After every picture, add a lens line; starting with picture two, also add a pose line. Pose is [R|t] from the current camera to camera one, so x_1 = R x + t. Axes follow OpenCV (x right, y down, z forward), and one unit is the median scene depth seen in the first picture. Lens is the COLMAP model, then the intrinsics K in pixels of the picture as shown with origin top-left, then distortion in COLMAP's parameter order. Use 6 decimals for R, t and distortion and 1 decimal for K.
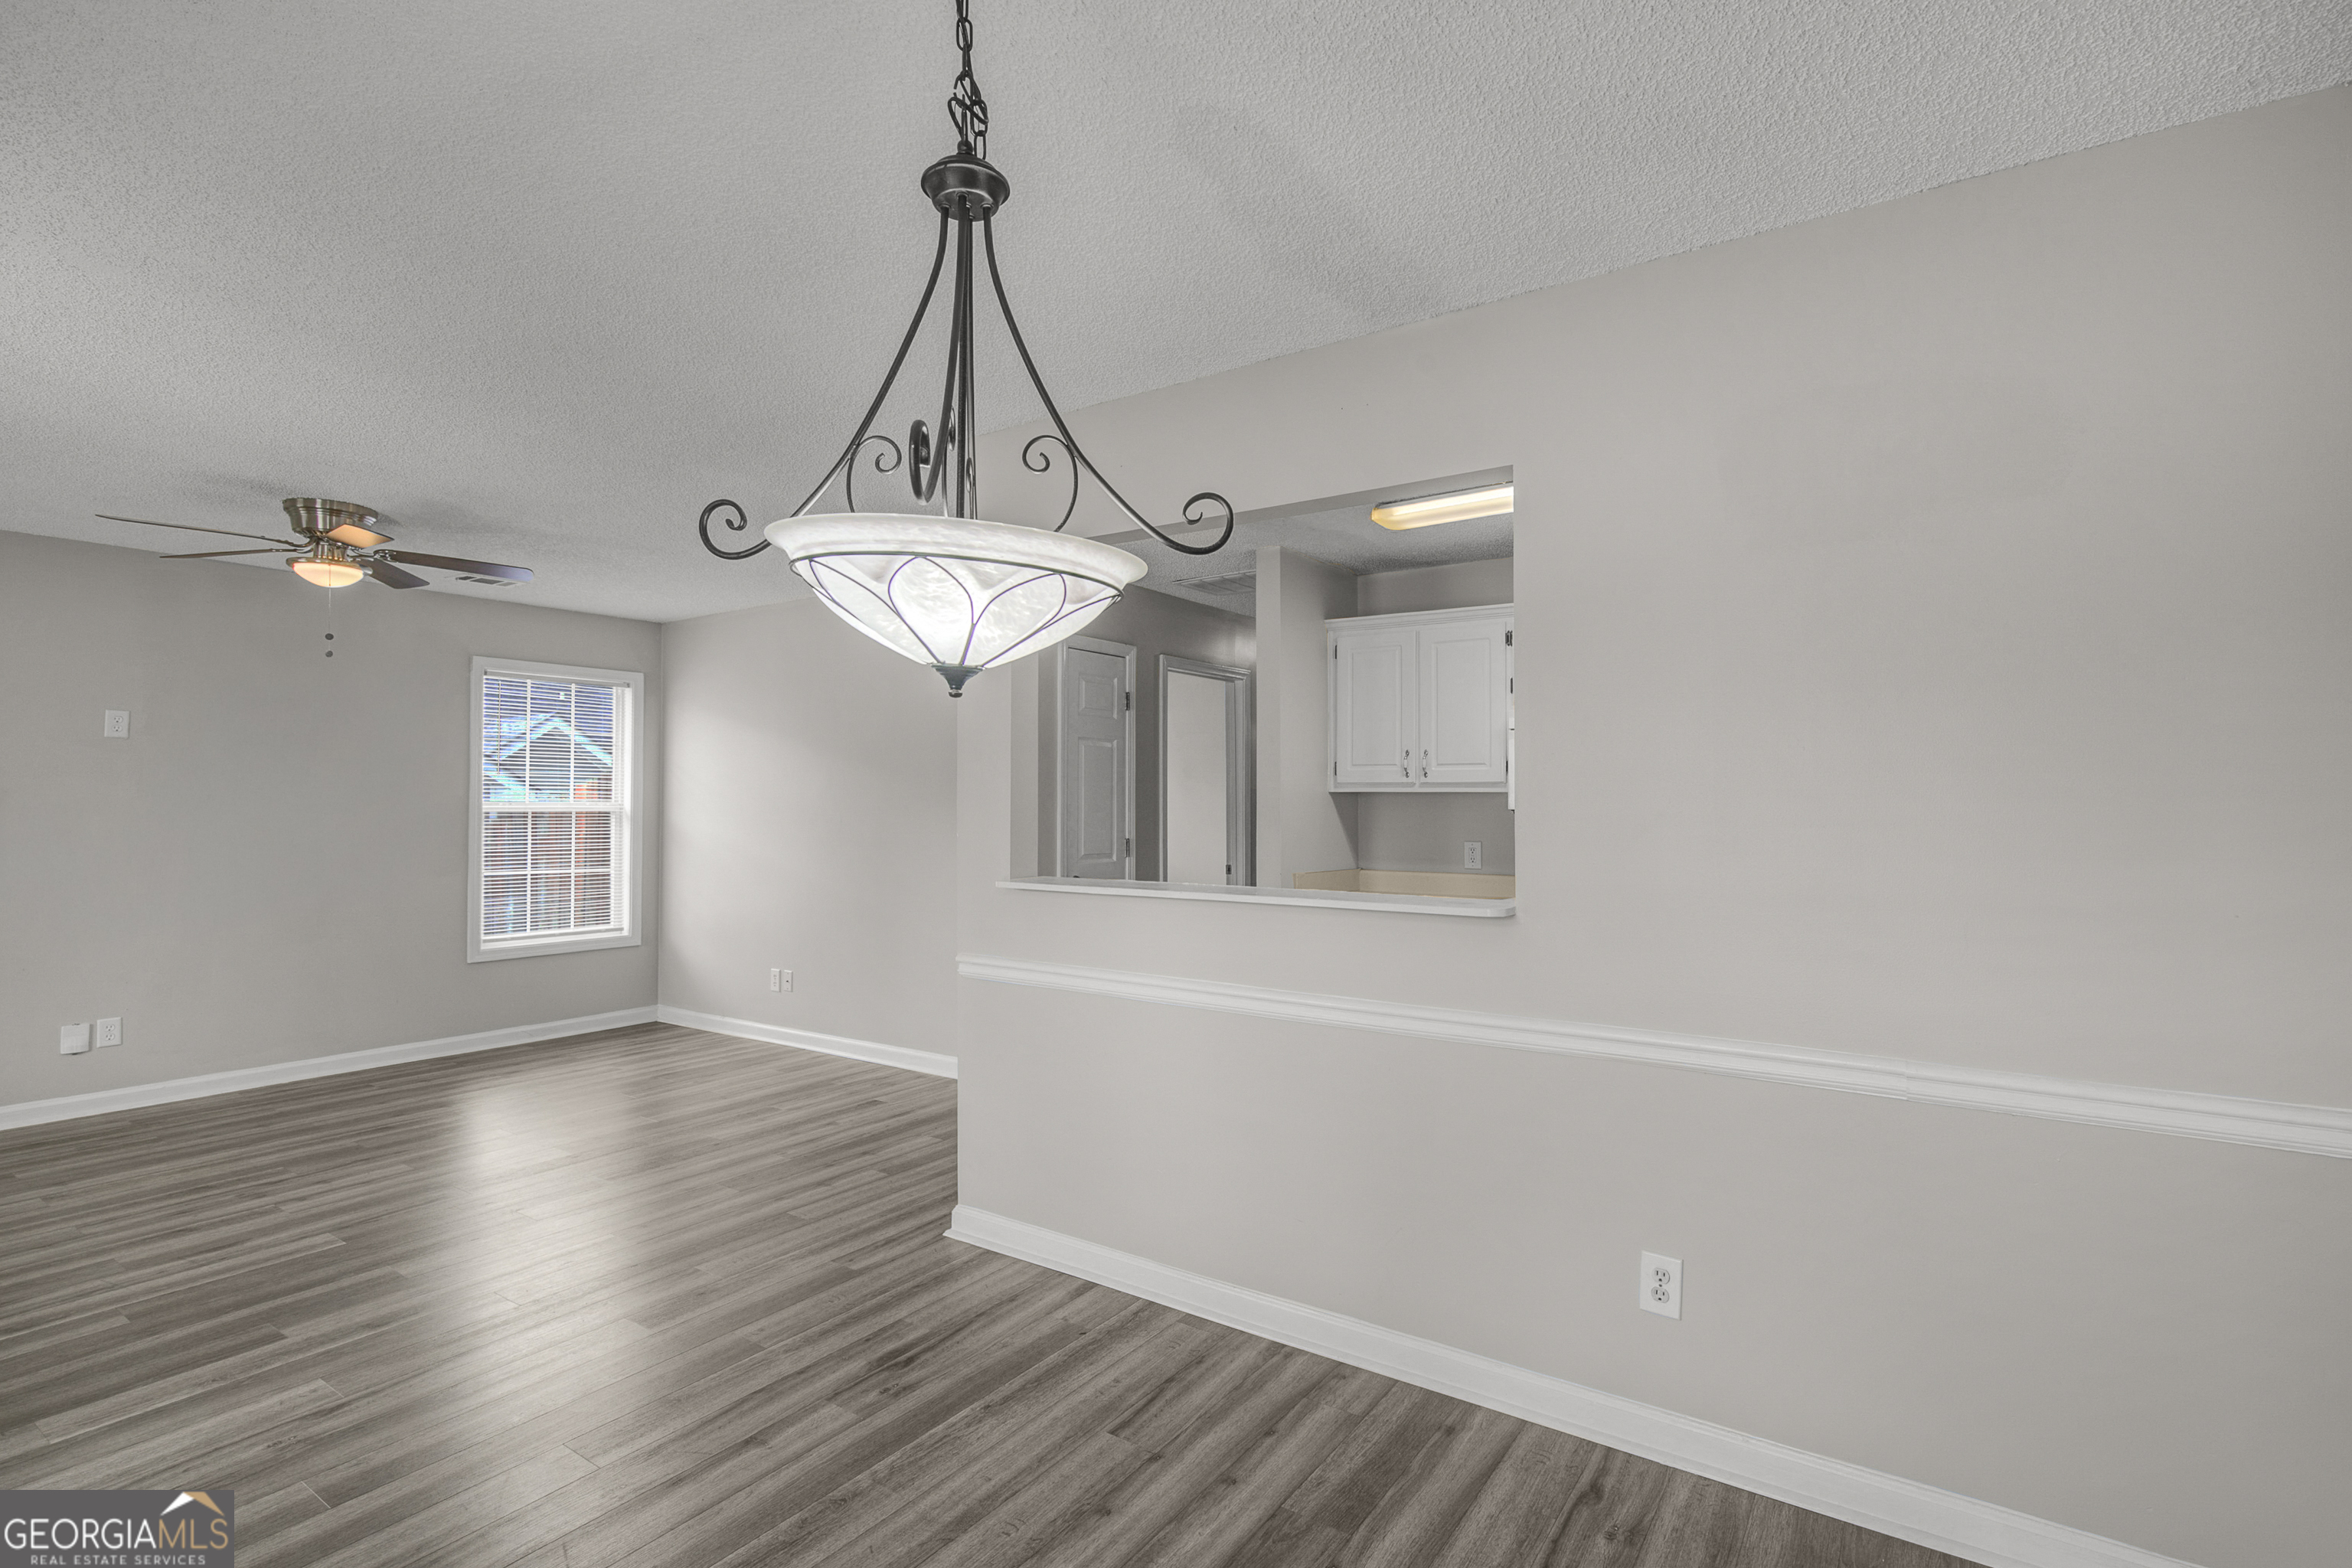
lens RADIAL K [[1085.1, 0, 1155.2], [0, 1085.1, 777.2], [0, 0, 1]] dist [0.002892, 0.000940]
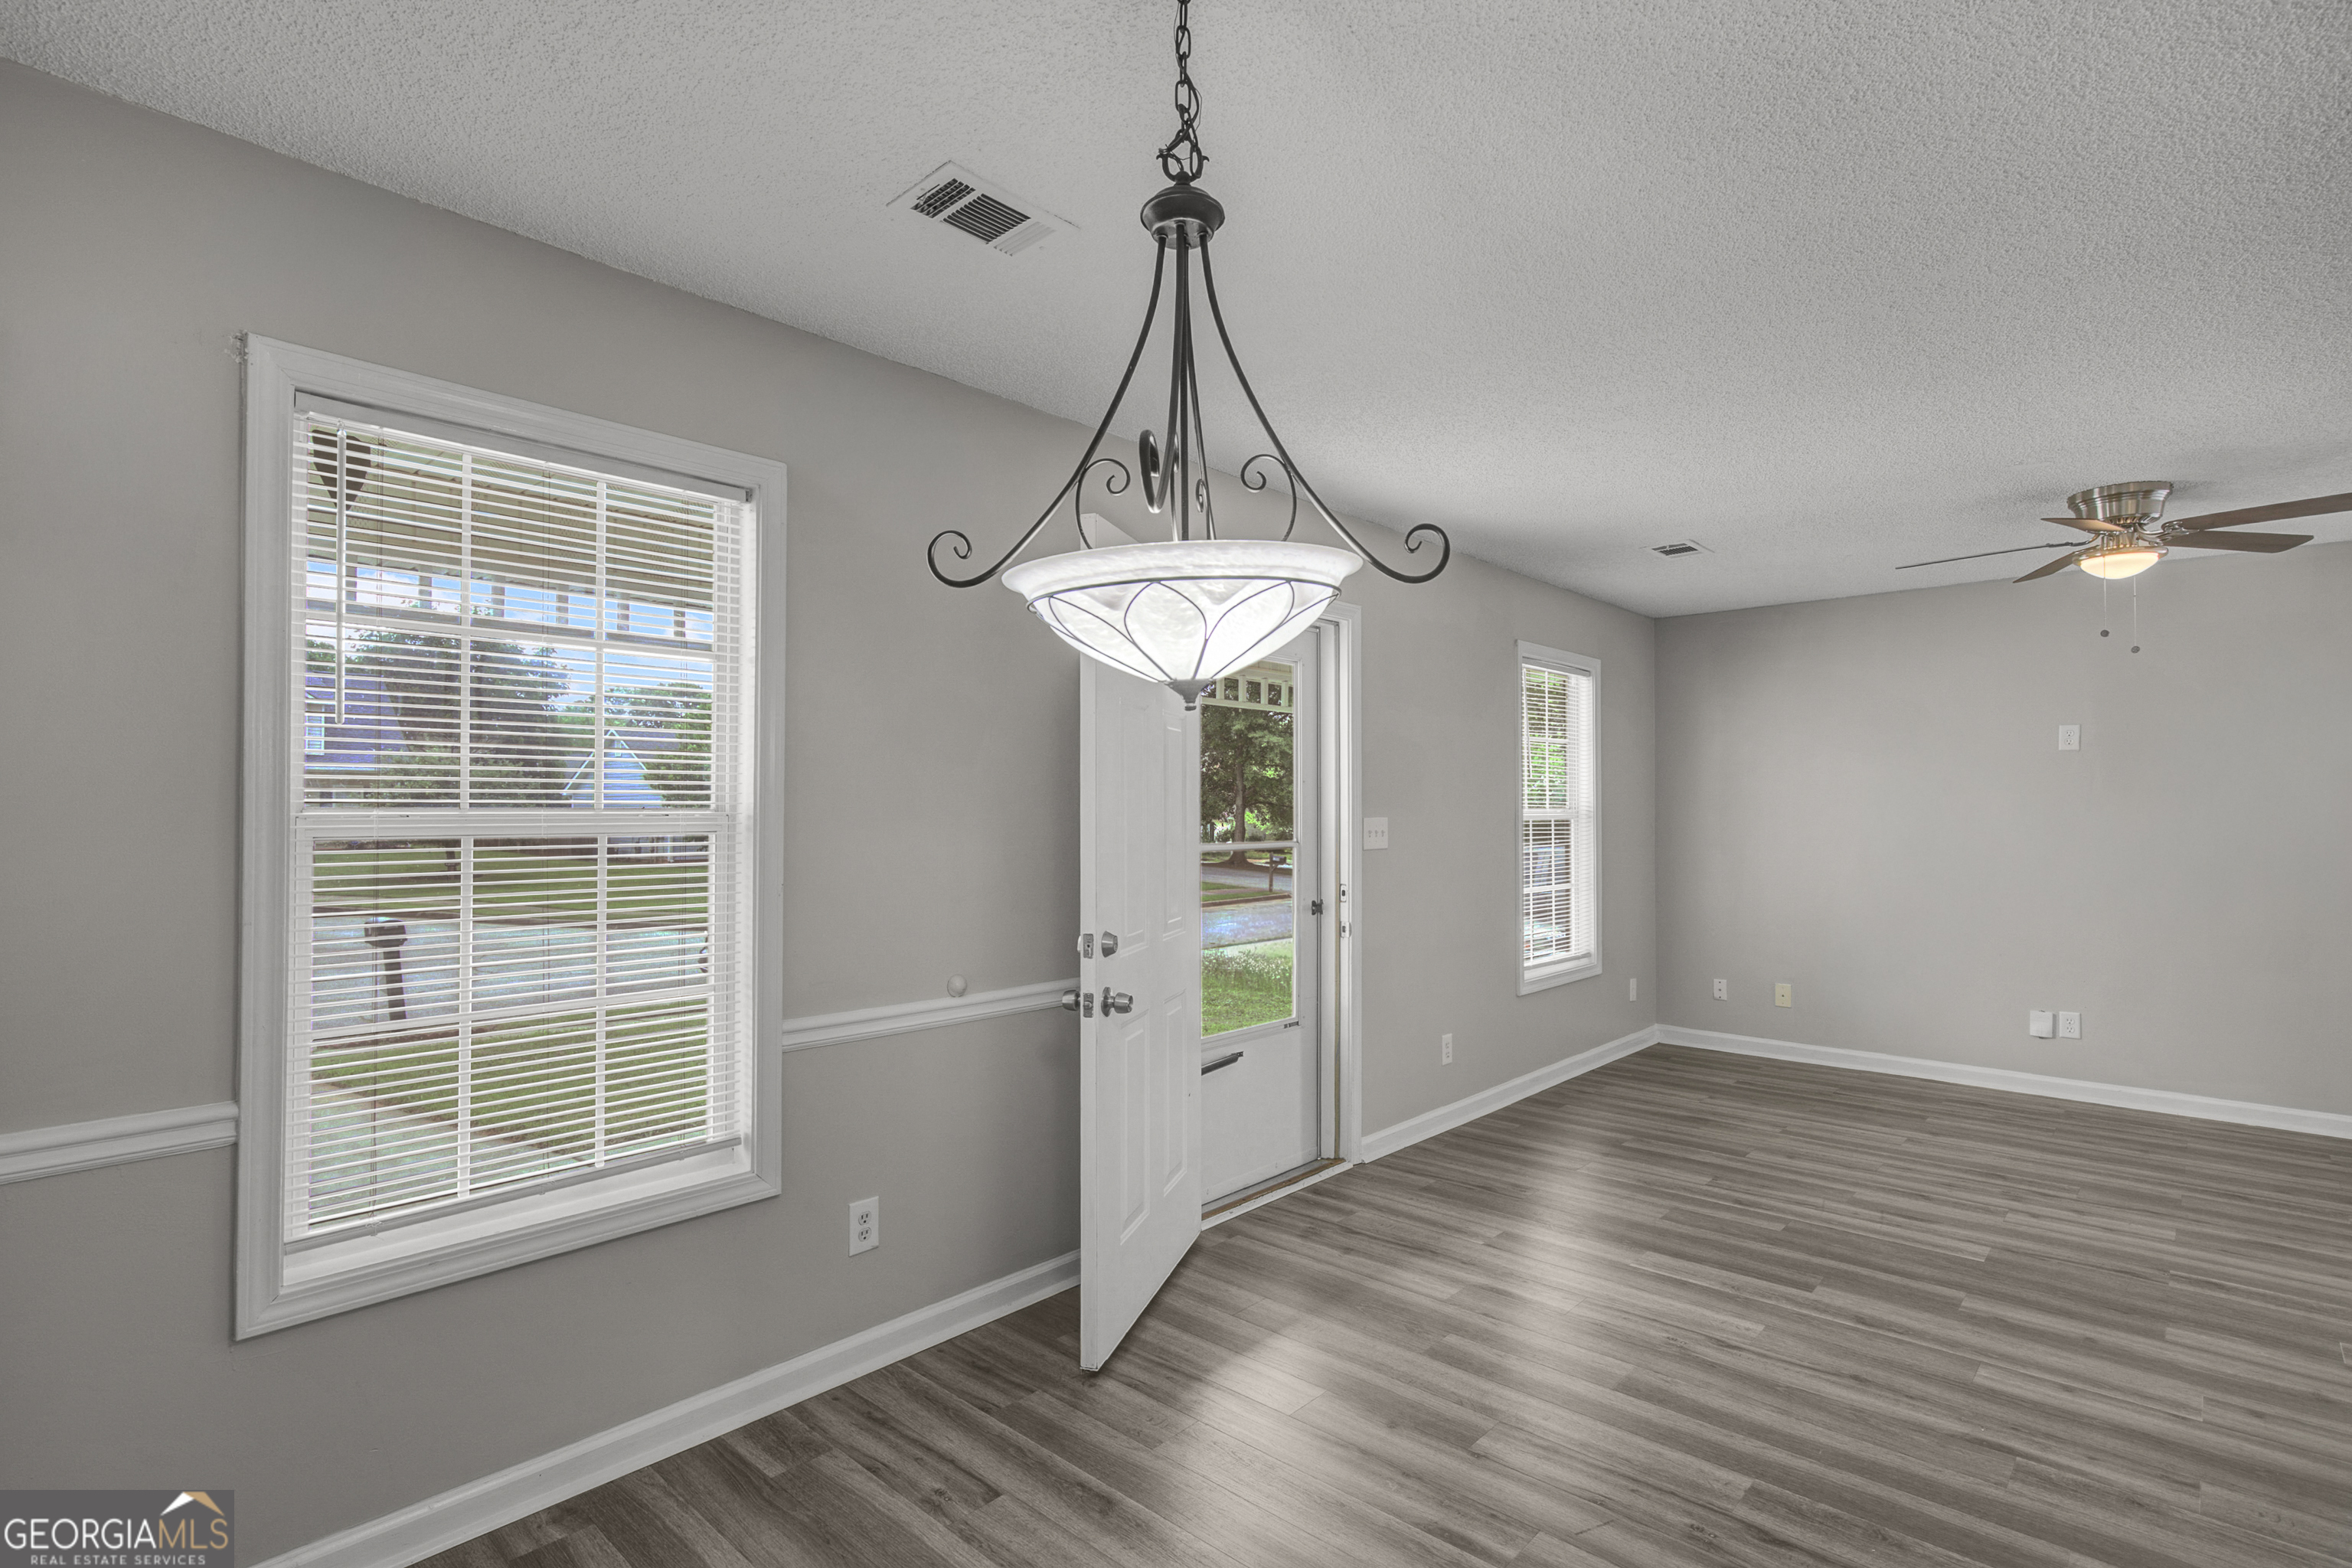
lens RADIAL K [[1104.7, 0, 1215.7], [0, 1104.7, 802.6], [0, 0, 1]] dist [0.001067, 0.001345]
pose [[-0.087461, -0.005491, -0.996153, 0.249944], [0.021166, 0.999749, -0.007369, 0.006521], [0.995943, -0.021729, -0.087323, 0.327586]]
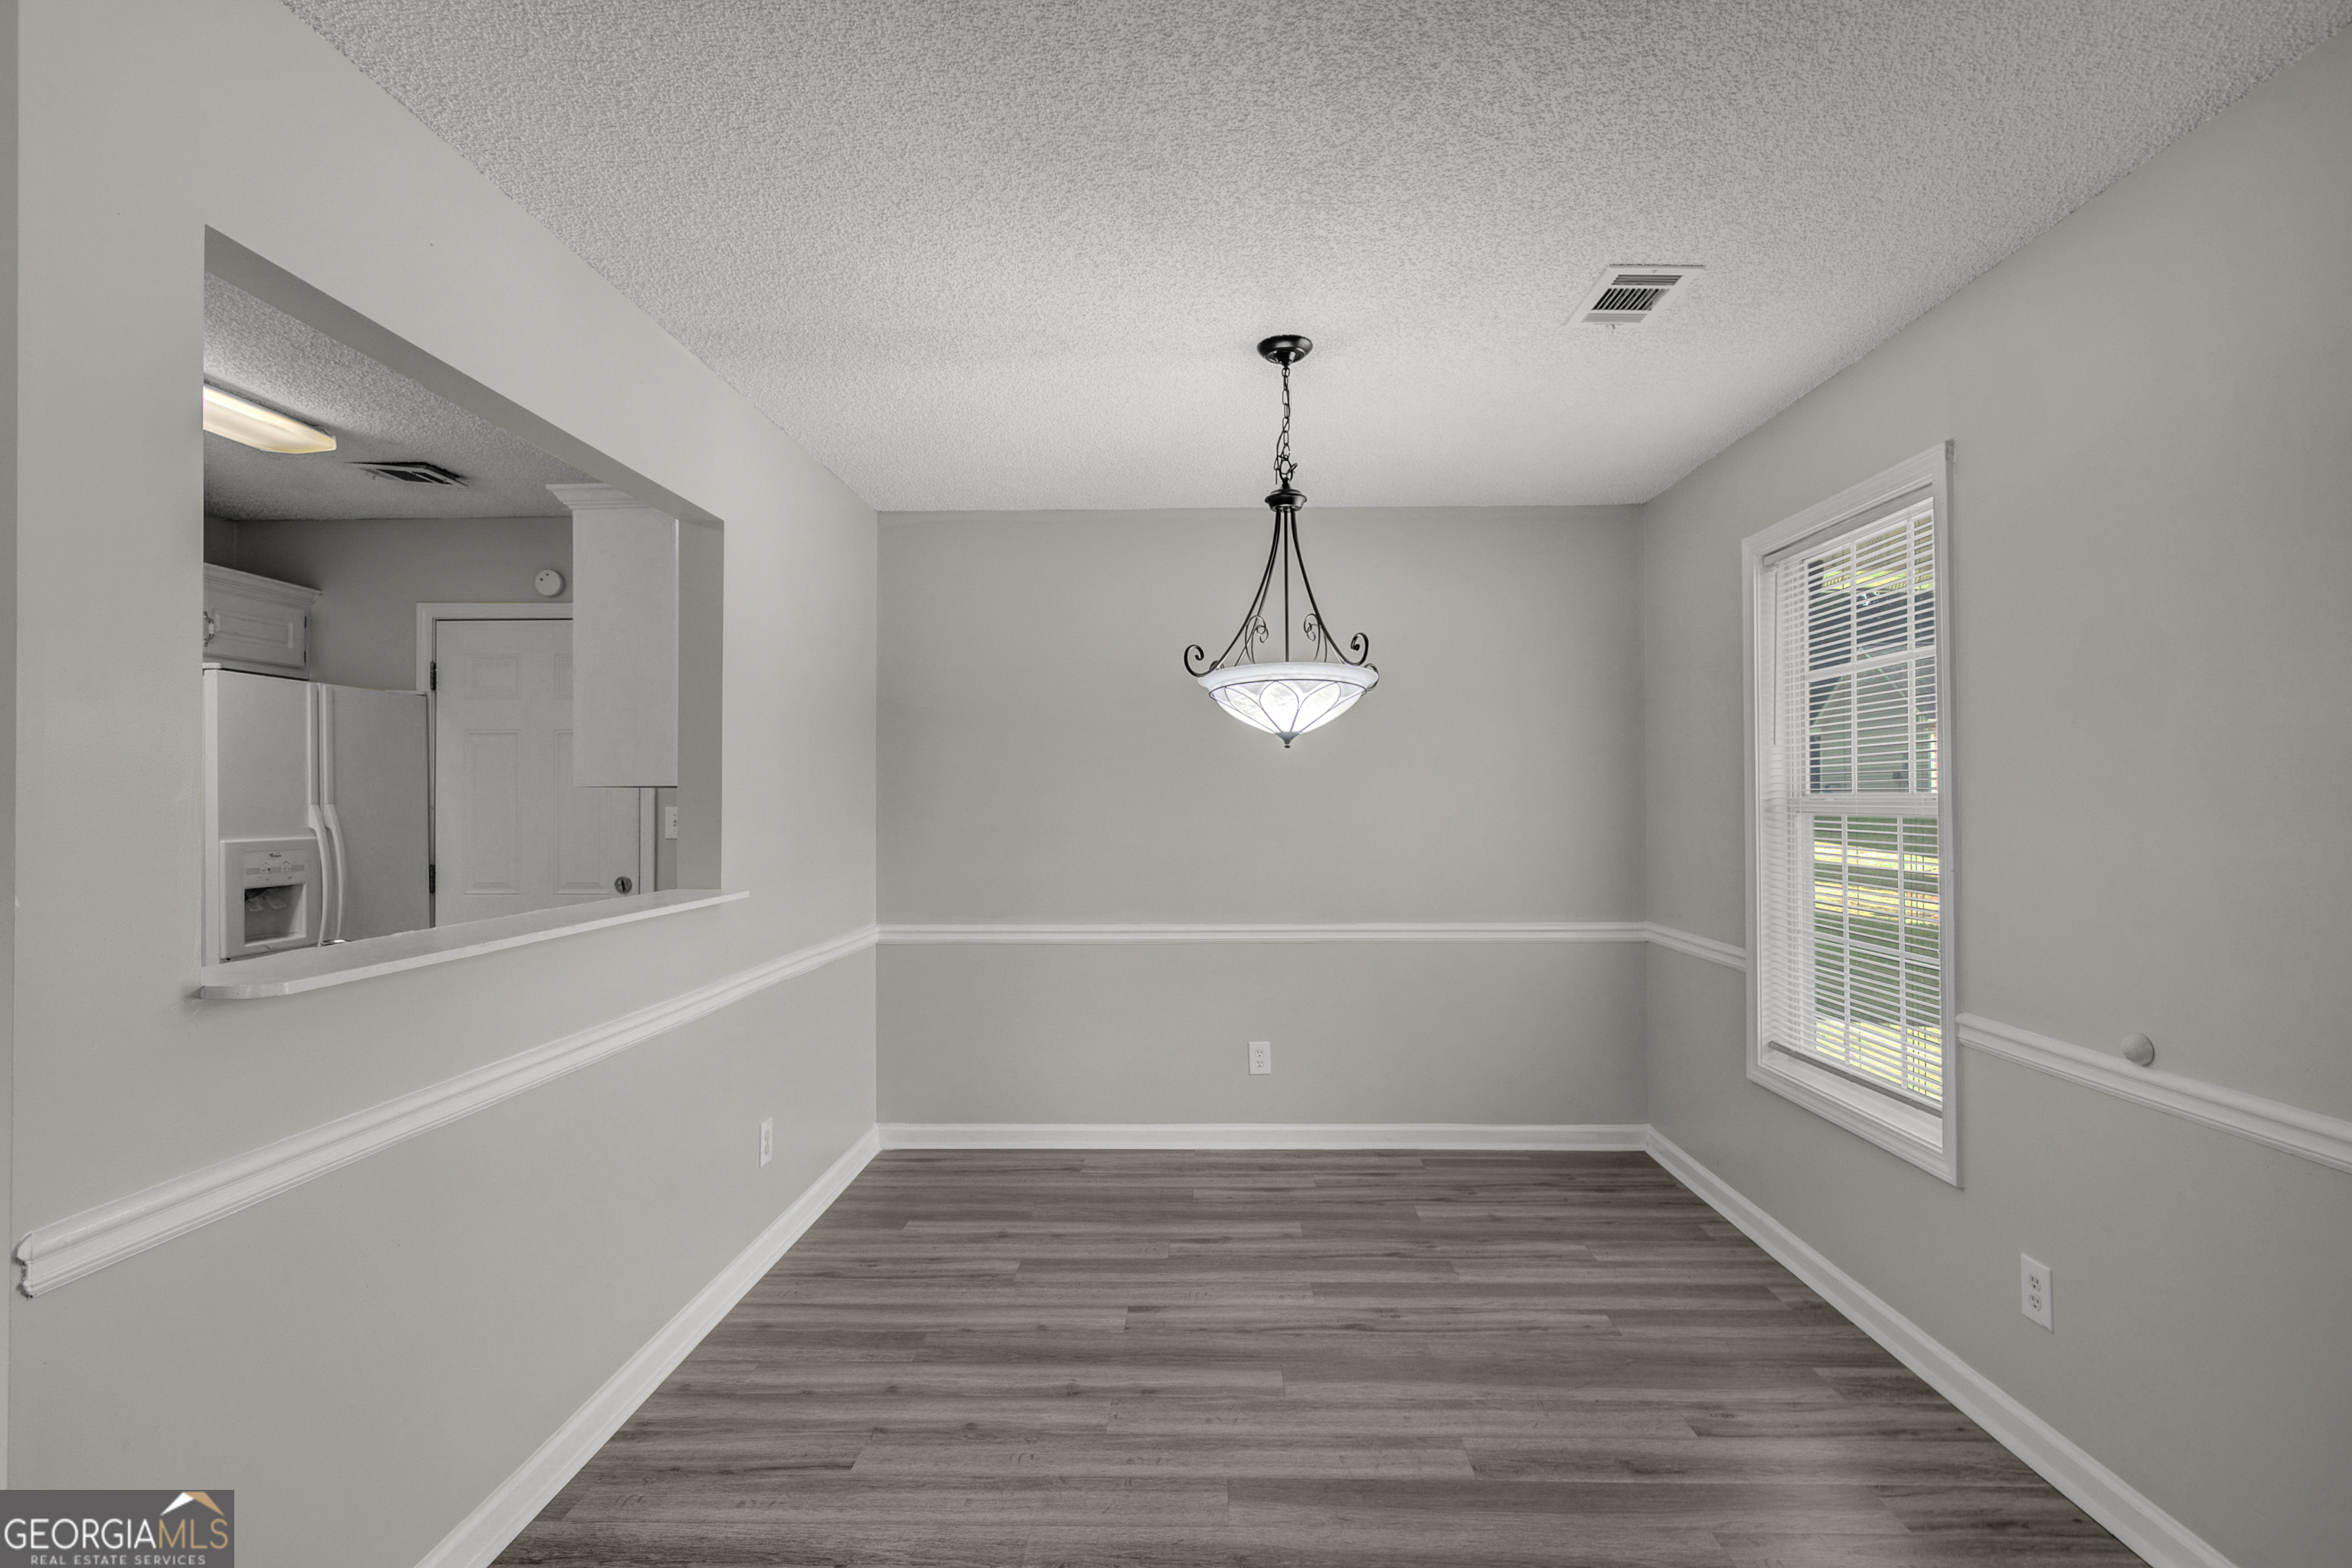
lens RADIAL K [[1211.6, 0, 1176.0], [0, 1211.6, 784.0], [0, 0, 1]] dist [0.000010, 0.000343]
pose [[-0.560373, 0.013246, 0.828134, -0.567023], [-0.012607, 0.999620, -0.024519, 0.015137], [-0.828144, -0.024180, -0.559993, 0.716234]]
